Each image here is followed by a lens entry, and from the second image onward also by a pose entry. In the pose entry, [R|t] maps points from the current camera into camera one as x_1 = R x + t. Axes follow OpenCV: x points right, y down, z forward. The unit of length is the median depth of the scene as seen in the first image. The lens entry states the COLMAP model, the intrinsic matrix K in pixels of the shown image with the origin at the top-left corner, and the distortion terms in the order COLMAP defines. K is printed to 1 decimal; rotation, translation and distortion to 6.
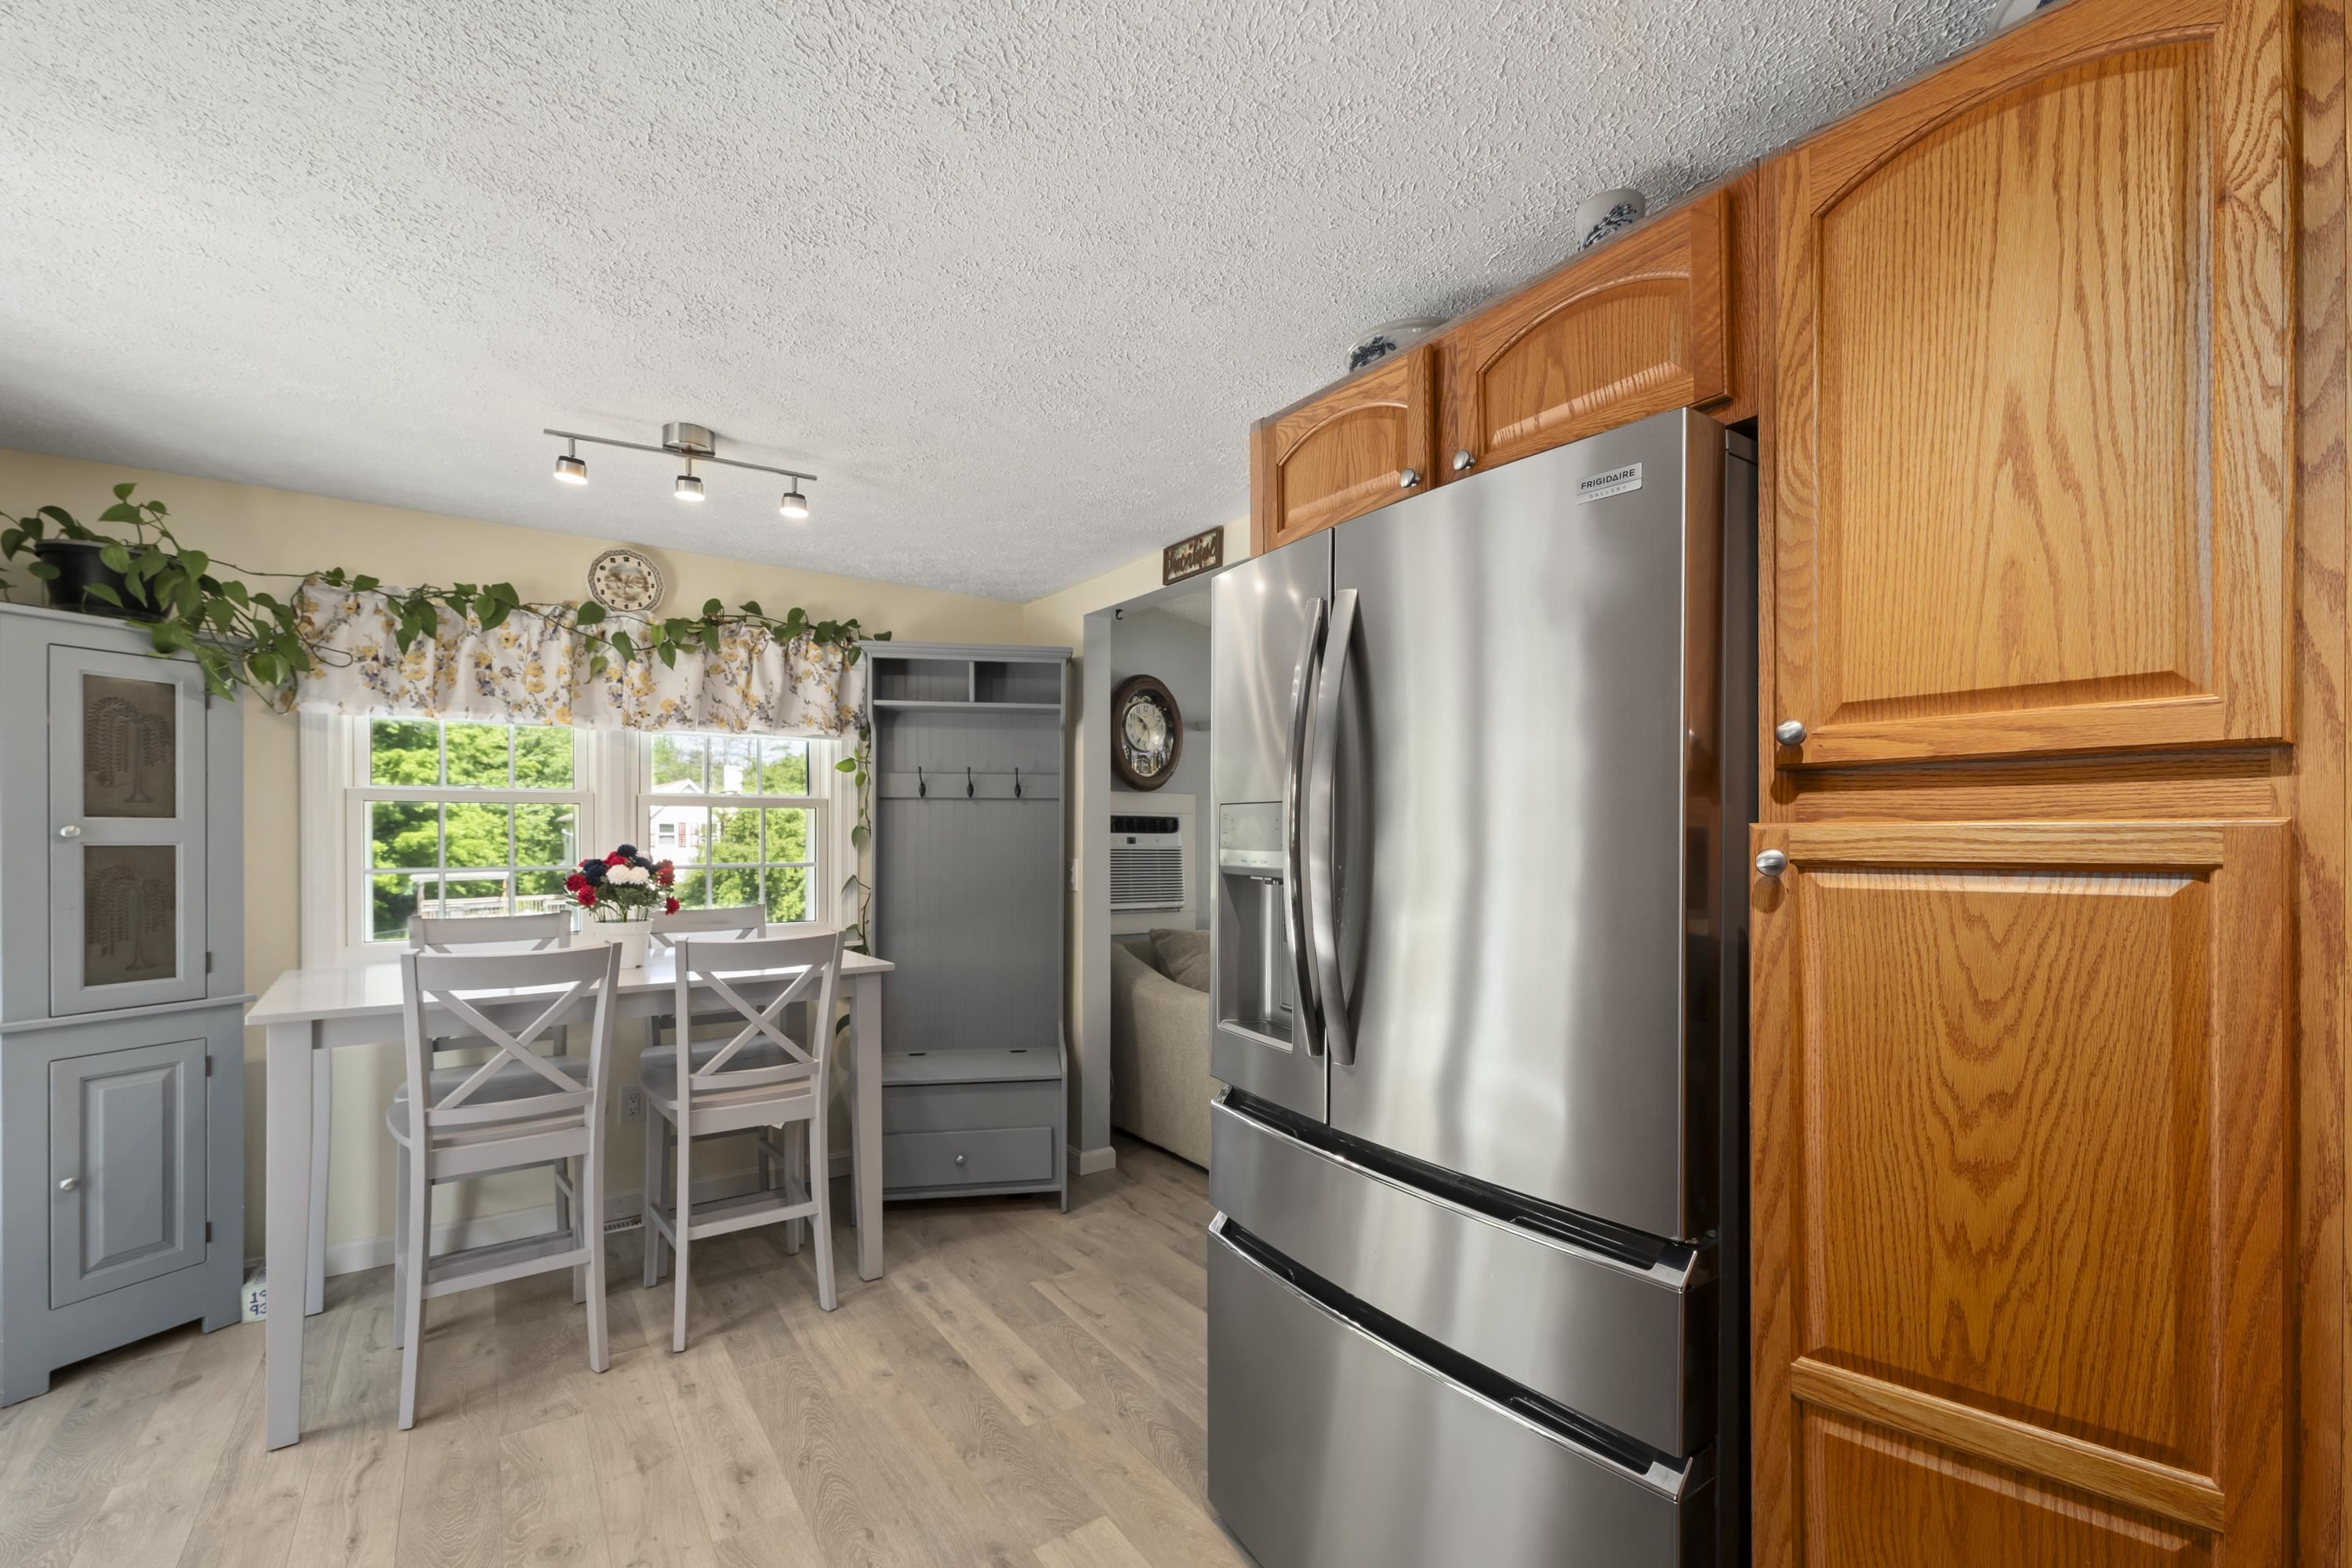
lens RADIAL K [[979.5, 0, 1200.8], [0, 979.5, 833.7], [0, 0, 1]] dist [0.001502, 0.000660]
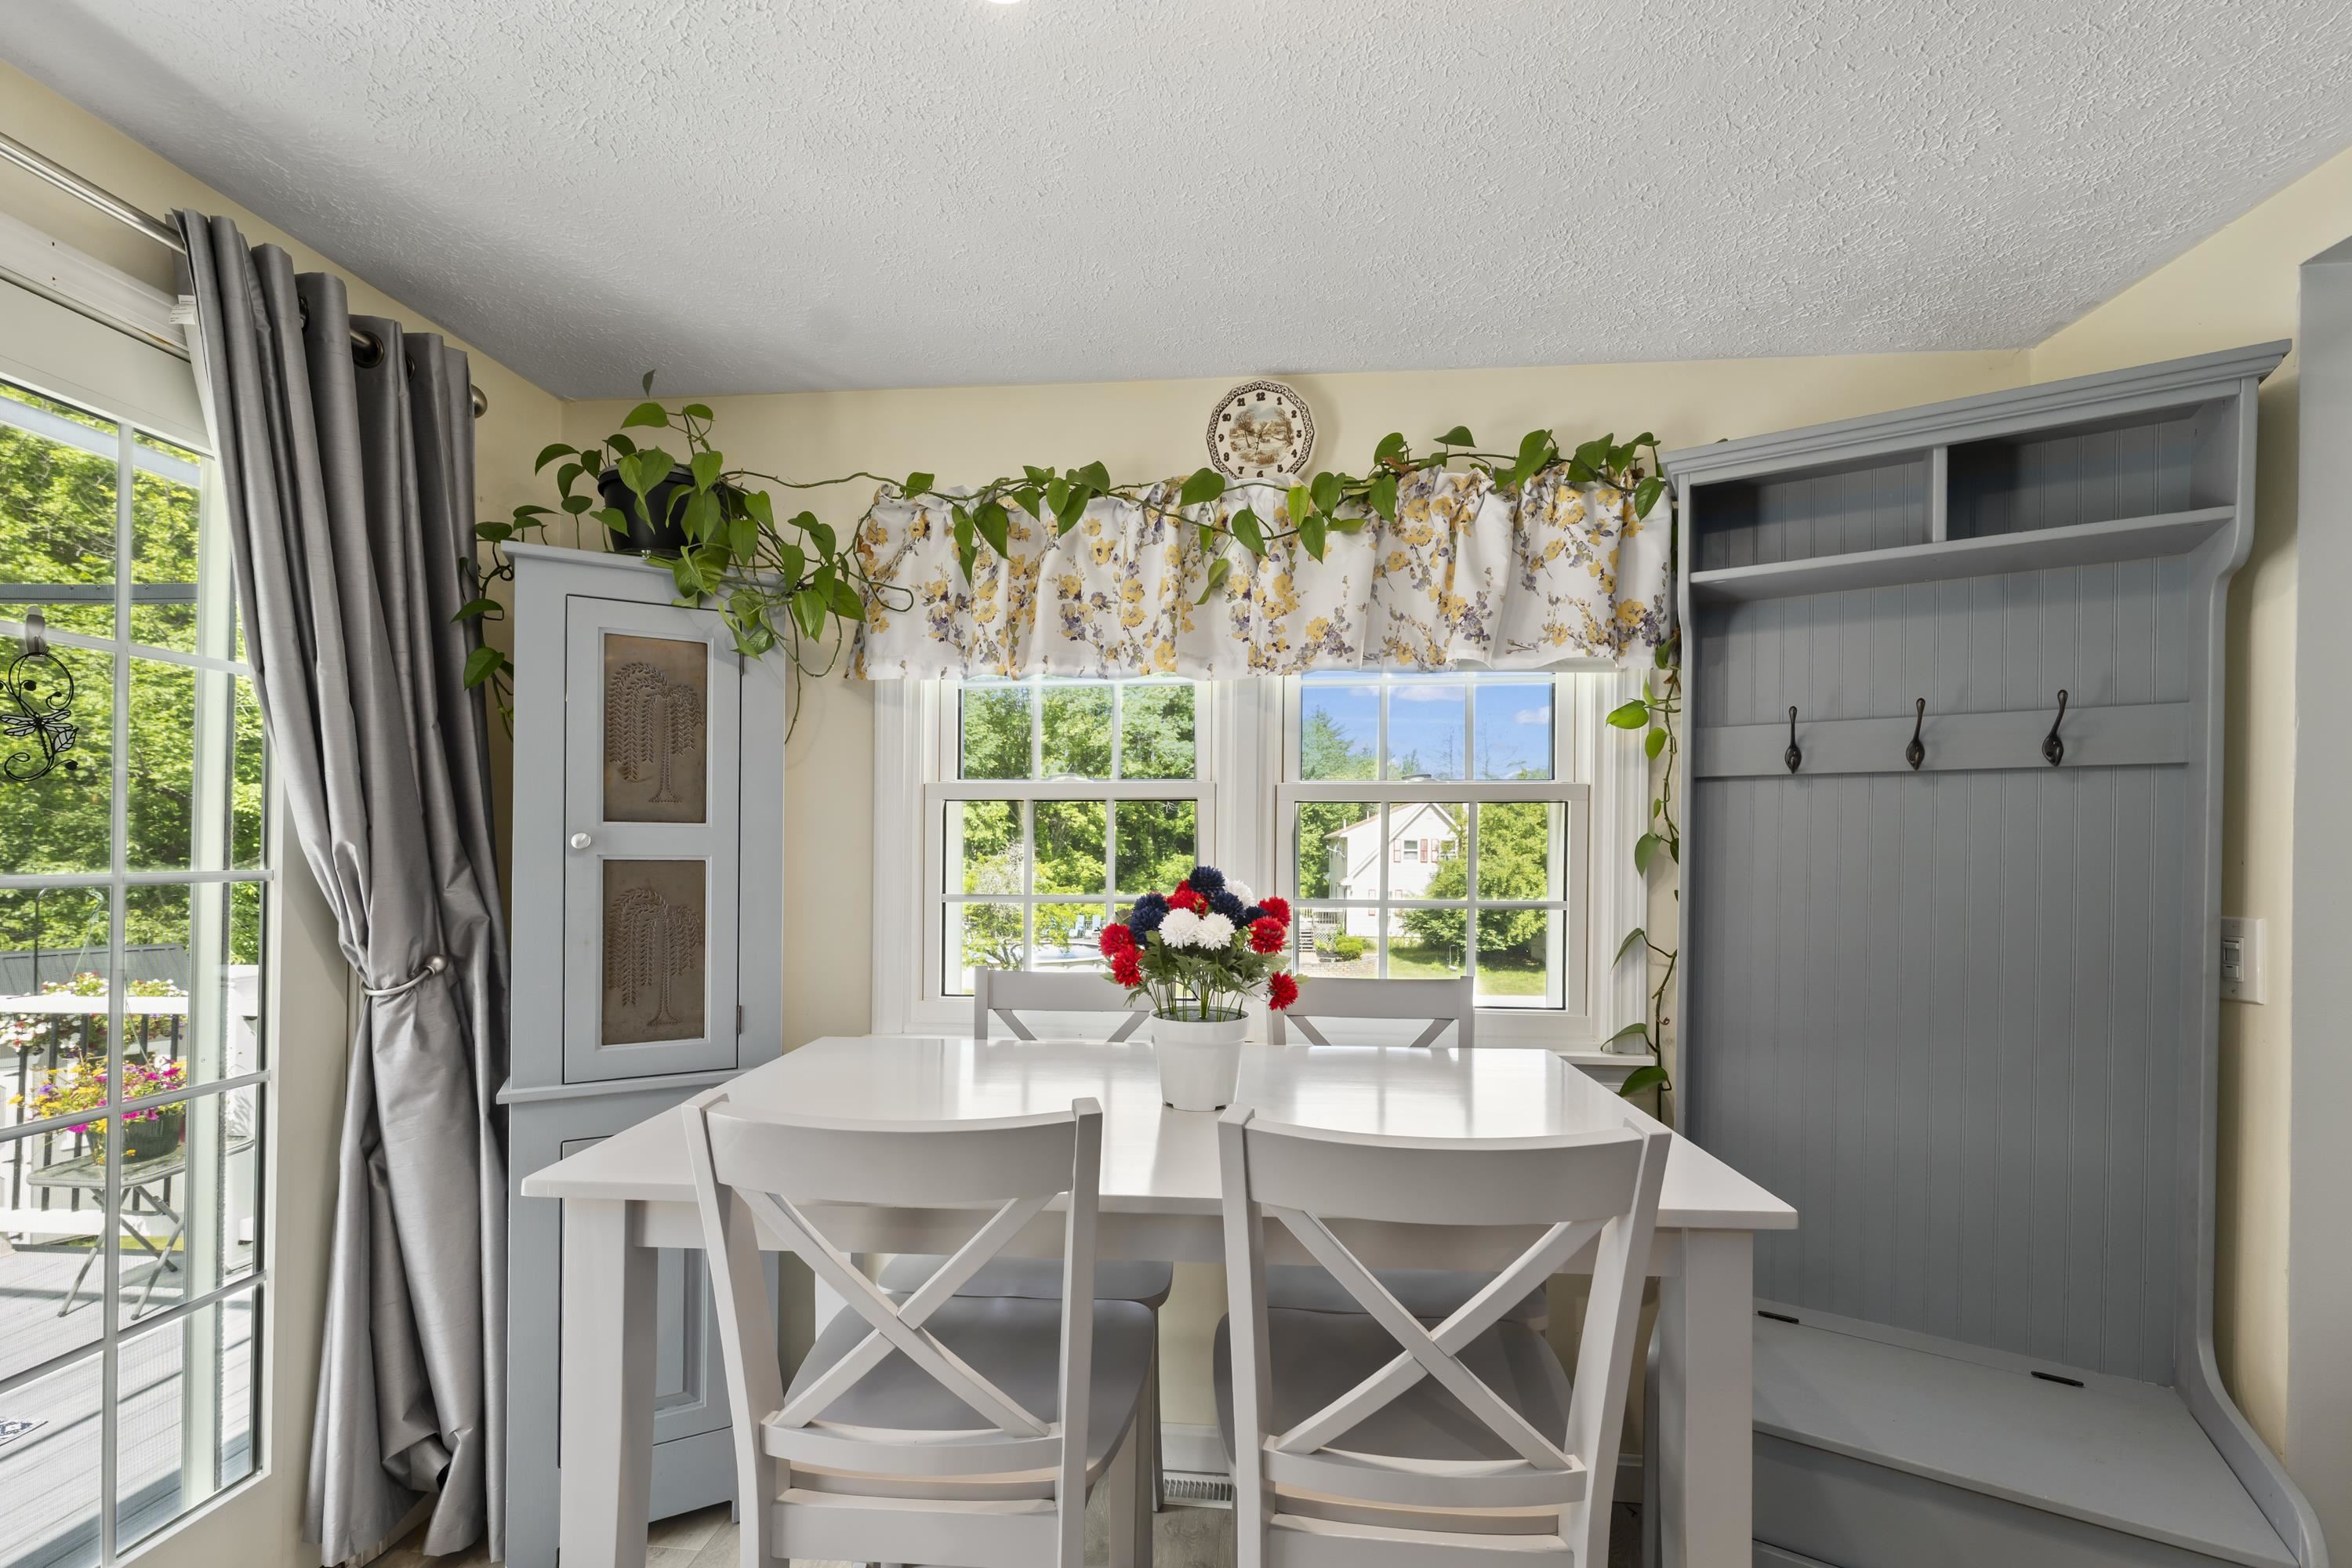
lens RADIAL K [[979.5, 0, 1163.9], [0, 979.5, 862.0], [0, 0, 1]] dist [0.001502, 0.000660]
pose [[0.730213, 0.013107, -0.683093, -0.211378], [-0.004890, 0.999891, 0.013958, 0.000974], [0.683202, -0.006852, 0.730198, 0.515884]]
